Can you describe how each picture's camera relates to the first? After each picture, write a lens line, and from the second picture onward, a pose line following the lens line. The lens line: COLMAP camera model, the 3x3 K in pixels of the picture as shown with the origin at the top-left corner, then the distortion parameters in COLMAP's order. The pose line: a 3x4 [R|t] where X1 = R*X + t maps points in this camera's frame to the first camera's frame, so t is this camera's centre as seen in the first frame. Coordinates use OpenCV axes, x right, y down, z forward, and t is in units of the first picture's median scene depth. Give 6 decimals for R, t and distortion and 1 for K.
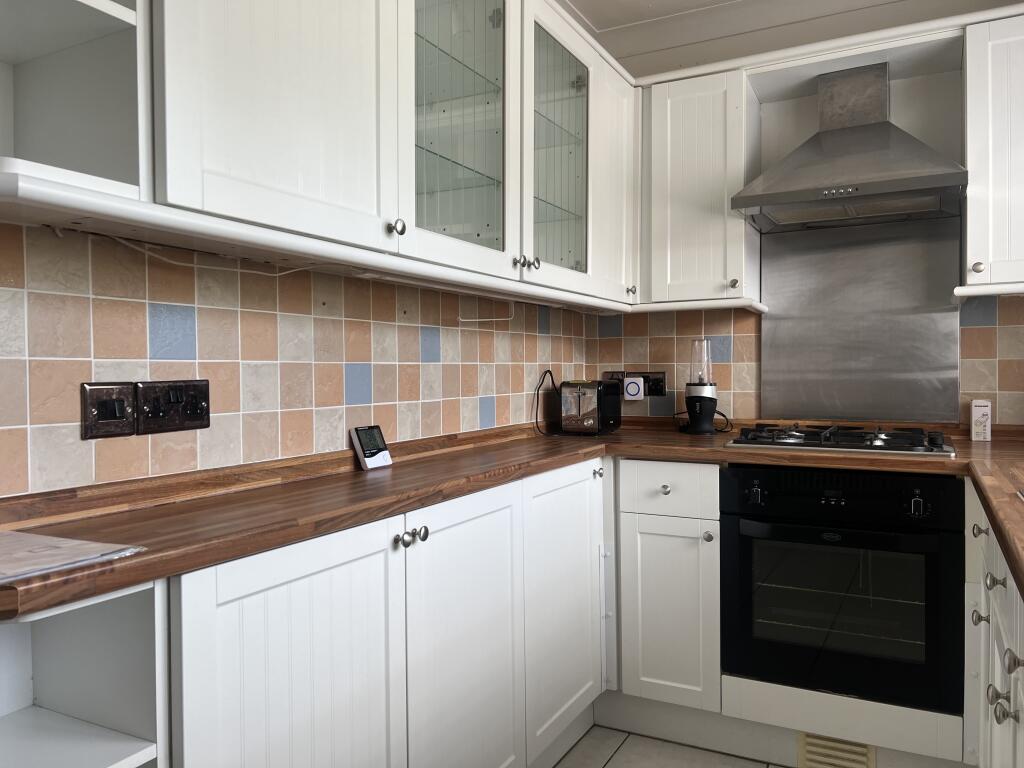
lens RADIAL K [[773.1, 0, 508.0], [0, 773.1, 383.8], [0, 0, 1]] dist [0.046414, -0.053716]
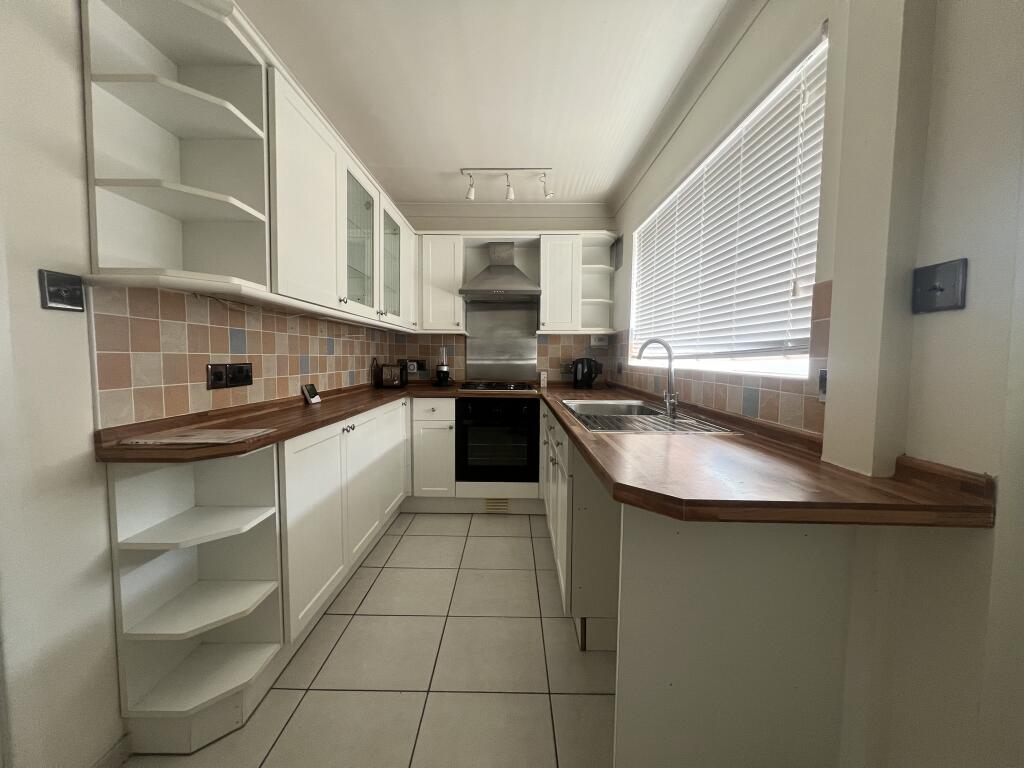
lens RADIAL K [[413.8, 0, 508.4], [0, 413.8, 381.7], [0, 0, 1]] dist [-0.002064, 0.000048]
pose [[0.888001, -0.013865, 0.459632, -0.179935], [-0.005035, 0.999192, 0.039869, -0.001657], [-0.459814, -0.037718, 0.887214, -0.244189]]
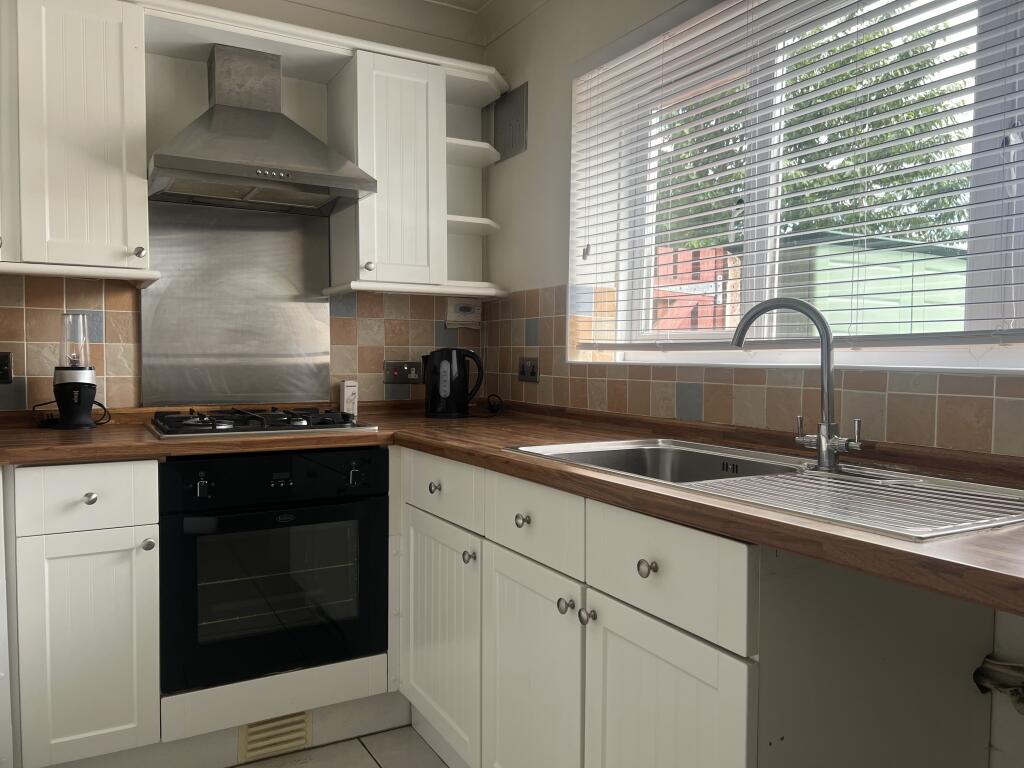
lens RADIAL K [[773.1, 0, 508.5], [0, 773.1, 387.9], [0, 0, 1]] dist [0.046414, -0.053716]
pose [[0.531674, -0.023328, 0.846628, -0.252188], [0.004059, 0.999679, 0.024996, 0.003357], [-0.846939, -0.009853, 0.531598, 0.201760]]
